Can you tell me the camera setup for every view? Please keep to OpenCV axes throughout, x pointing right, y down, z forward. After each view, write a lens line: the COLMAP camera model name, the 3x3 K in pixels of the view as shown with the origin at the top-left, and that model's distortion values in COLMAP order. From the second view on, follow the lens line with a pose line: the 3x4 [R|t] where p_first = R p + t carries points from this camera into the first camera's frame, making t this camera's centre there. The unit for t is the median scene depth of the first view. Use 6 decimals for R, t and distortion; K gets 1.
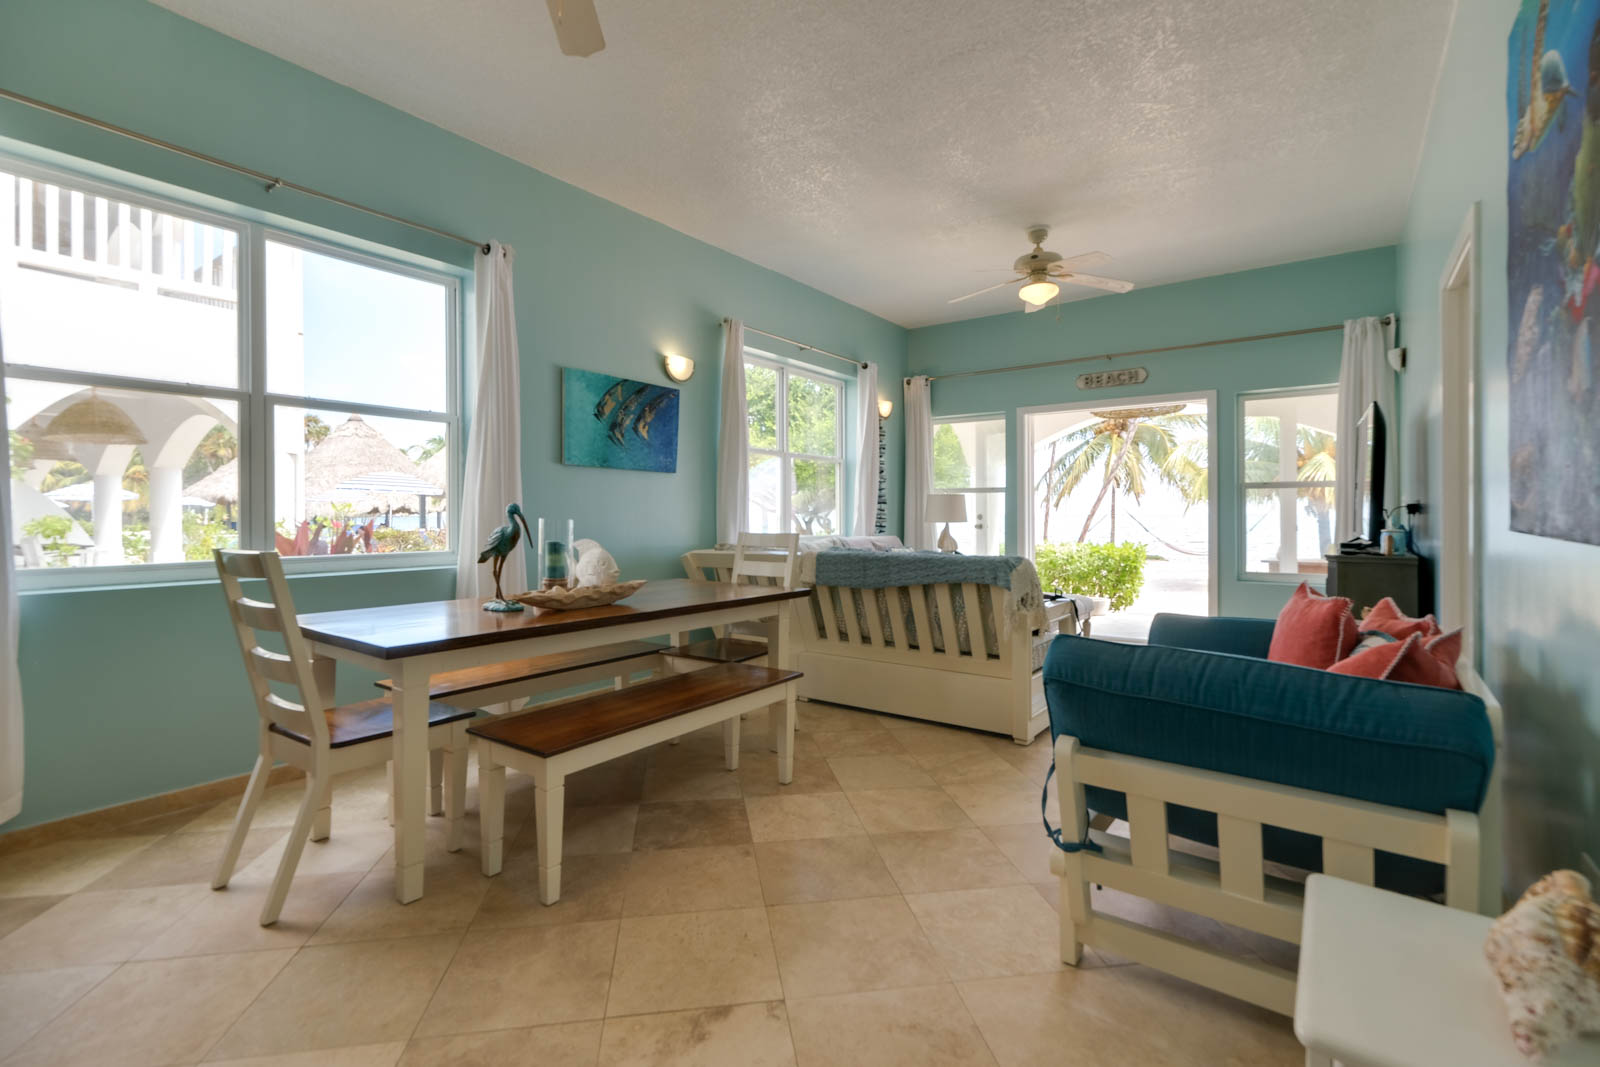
lens RADIAL K [[737.3, 0, 788.1], [0, 737.3, 517.7], [0, 0, 1]] dist [0.014005, -0.000942]
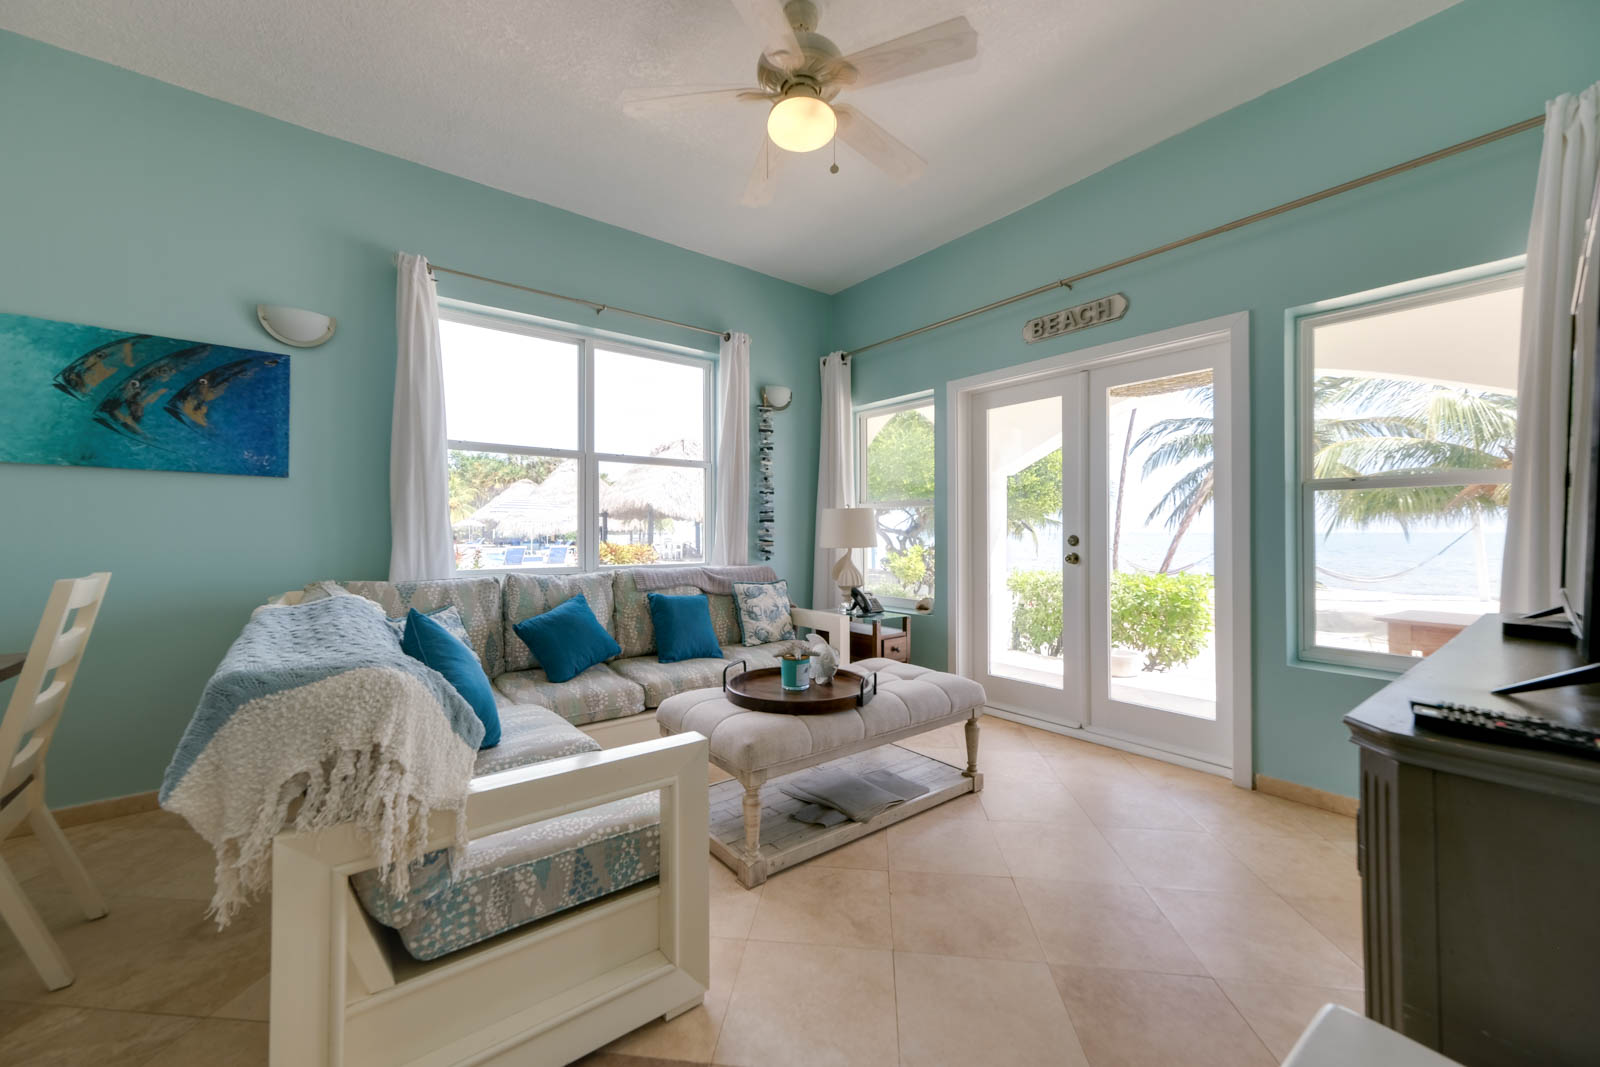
lens RADIAL K [[588.8, 0, 801.2], [0, 588.8, 536.4], [0, 0, 1]] dist [-0.007464, 0.000668]
pose [[0.962890, 0.001386, -0.269889, 0.465478], [-0.001767, 0.999998, -0.001168, -0.005340], [0.269887, 0.001602, 0.962891, 0.613431]]
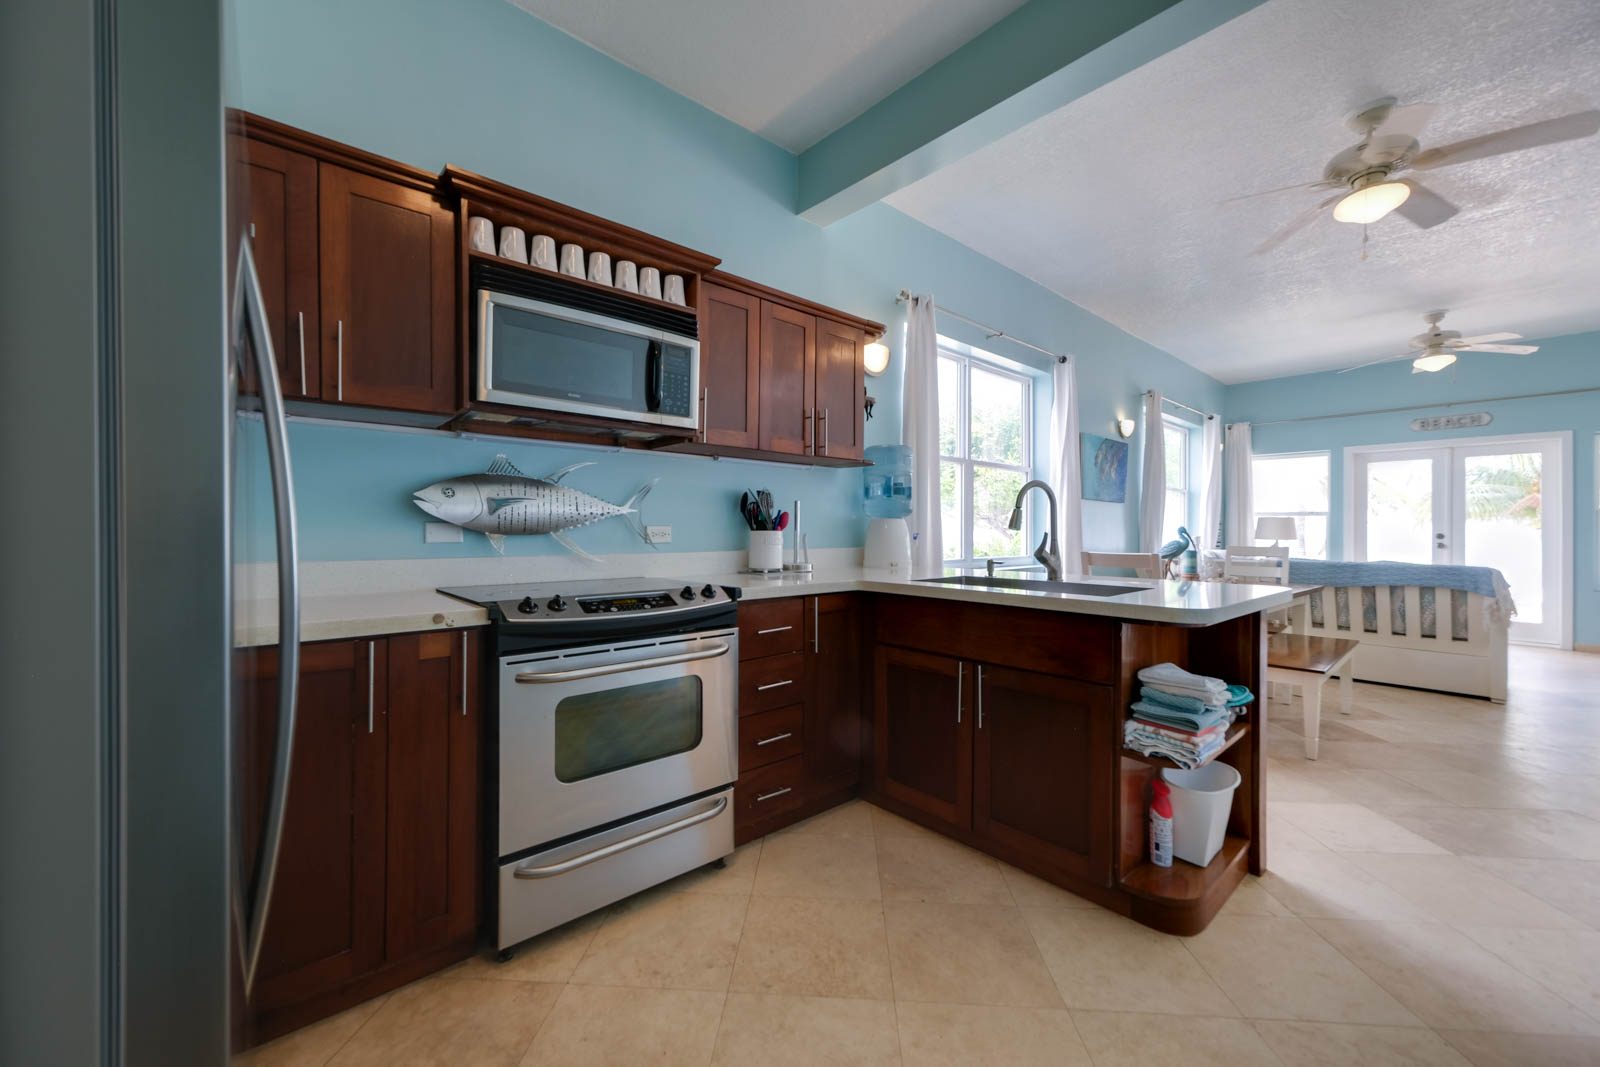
lens RADIAL K [[622.2, 0, 790.1], [0, 622.2, 529.5], [0, 0, 1]] dist [0.005963, 0.000291]
pose [[0.977883, 0.006647, -0.209045, -0.534666], [-0.007701, 0.999961, -0.004228, 0.000407], [0.209009, 0.005744, 0.977897, -0.300880]]
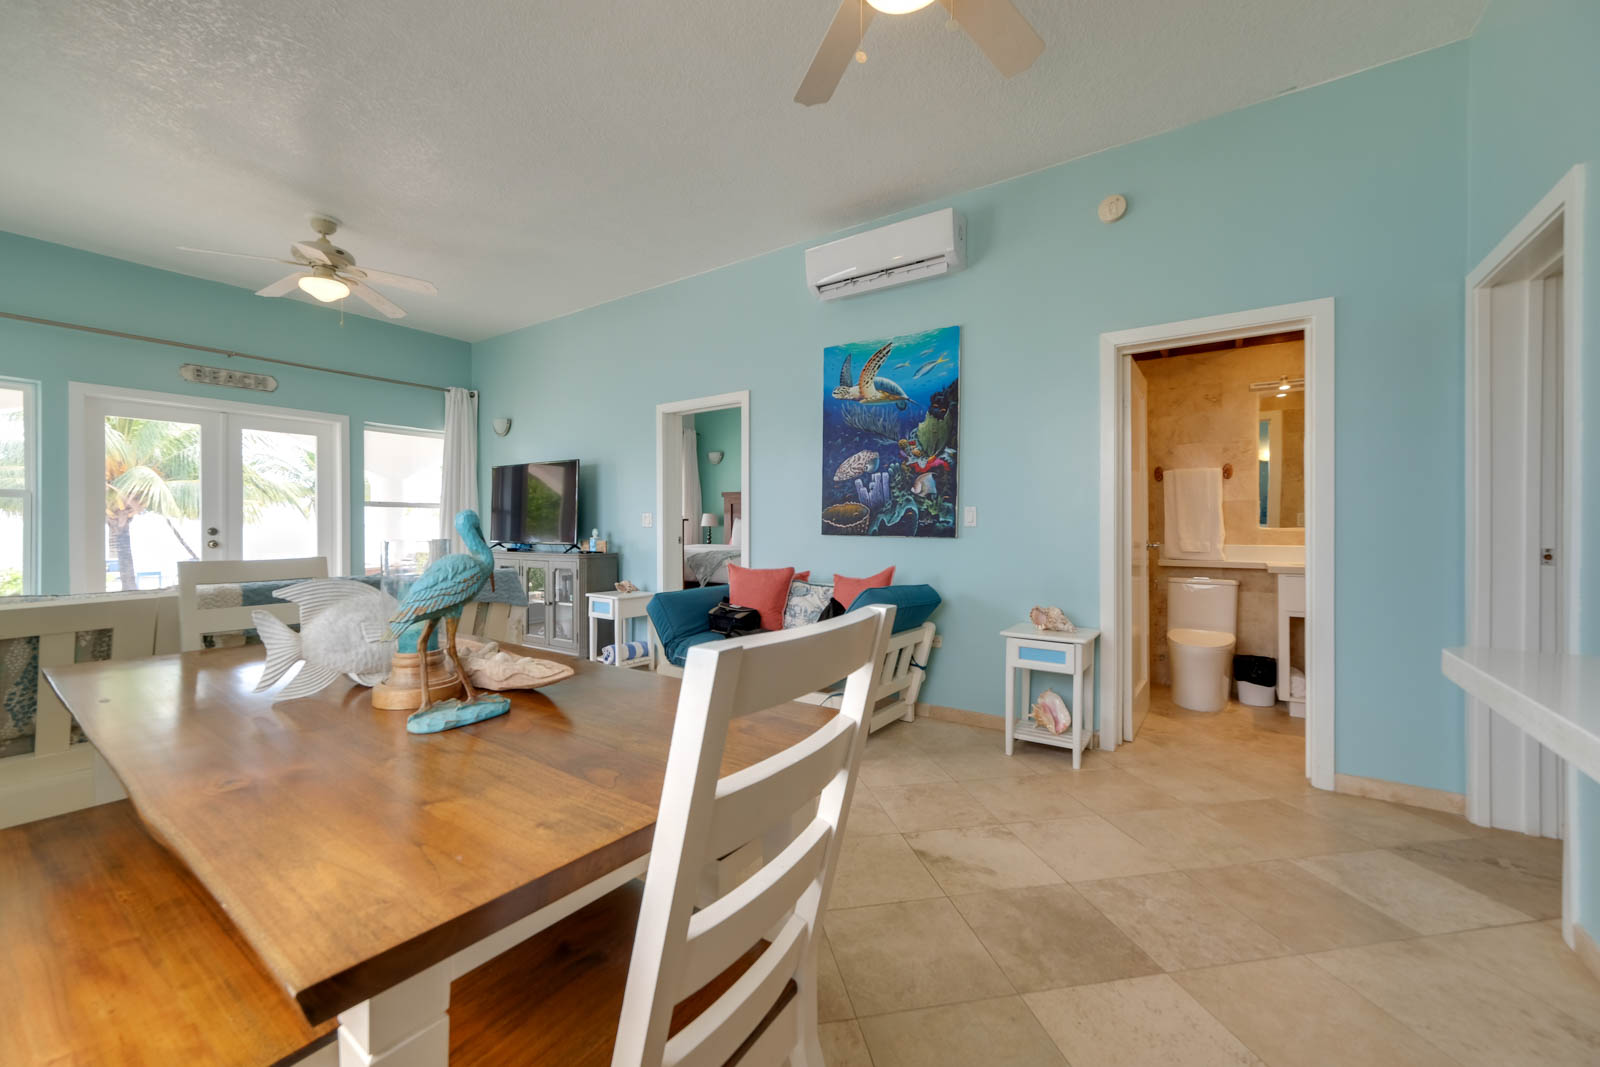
lens RADIAL K [[622.2, 0, 804.8], [0, 622.2, 526.7], [0, 0, 1]] dist [0.005963, 0.000291]
pose [[-0.048256, -0.001581, 0.998834, -0.476127], [0.005213, 0.999985, 0.001835, -0.006529], [-0.998821, 0.005295, -0.048247, 0.450033]]
